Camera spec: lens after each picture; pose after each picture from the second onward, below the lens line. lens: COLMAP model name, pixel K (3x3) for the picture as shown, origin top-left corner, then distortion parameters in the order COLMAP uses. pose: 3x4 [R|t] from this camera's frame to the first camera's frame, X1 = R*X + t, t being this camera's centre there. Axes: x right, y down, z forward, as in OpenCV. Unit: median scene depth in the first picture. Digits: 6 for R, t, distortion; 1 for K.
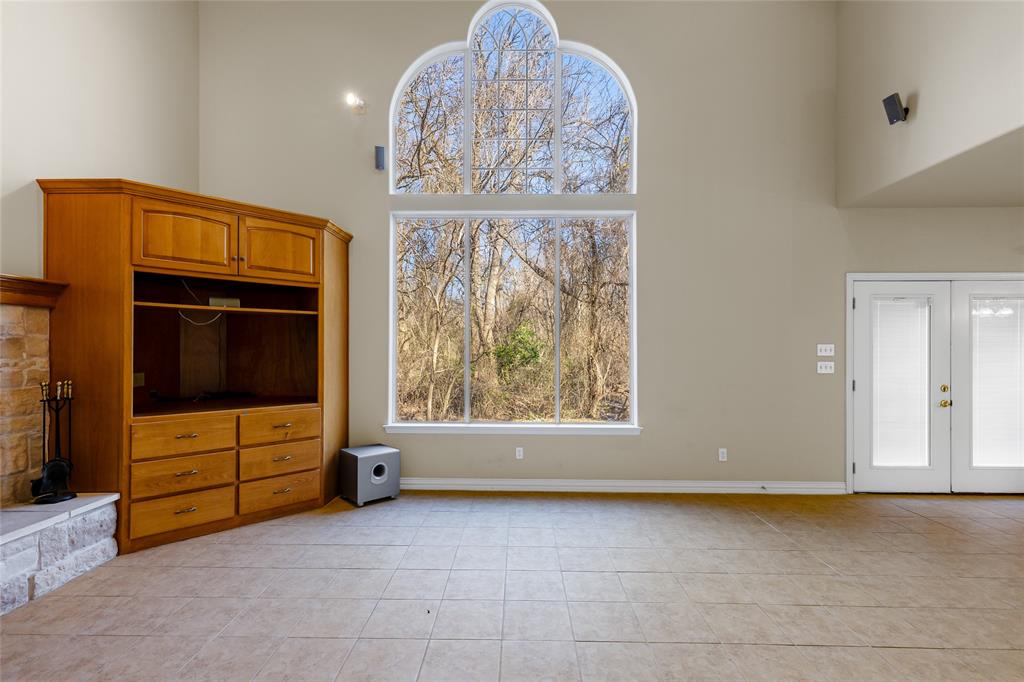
lens RADIAL K [[463.3, 0, 505.8], [0, 463.3, 347.3], [0, 0, 1]] dist [0.008277, -0.001455]
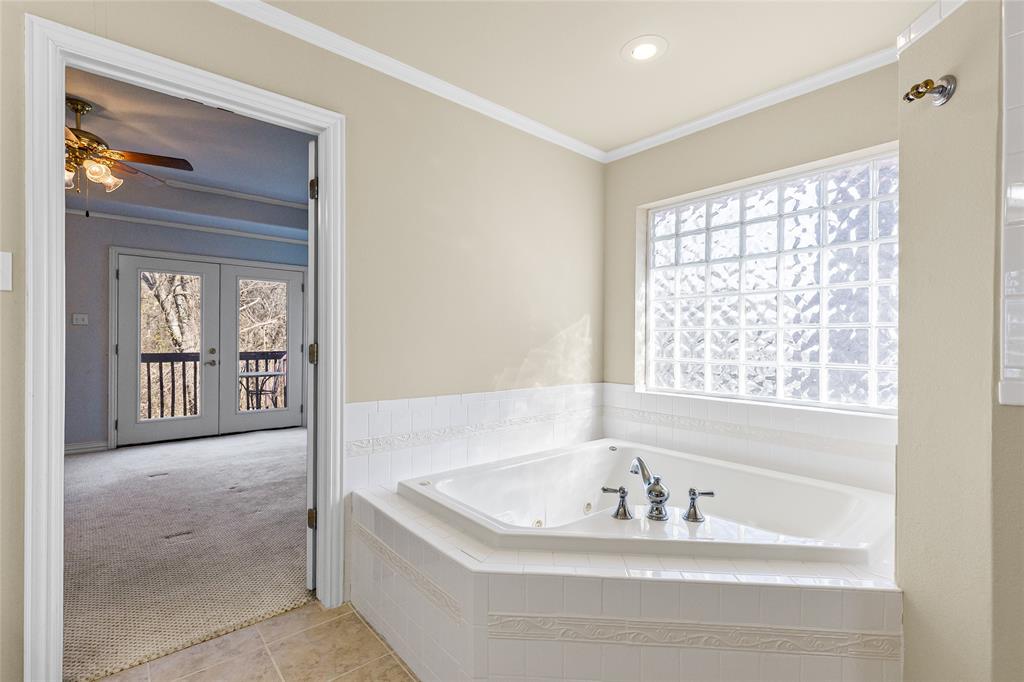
lens RADIAL K [[463.3, 0, 504.9], [0, 463.3, 339.5], [0, 0, 1]] dist [0.008277, -0.001455]
pose [[0.737787, 0.005831, 0.675009, 0.705056], [-0.007532, 0.999972, -0.000405, 0.054635], [-0.674992, -0.004786, 0.737810, -0.440616]]
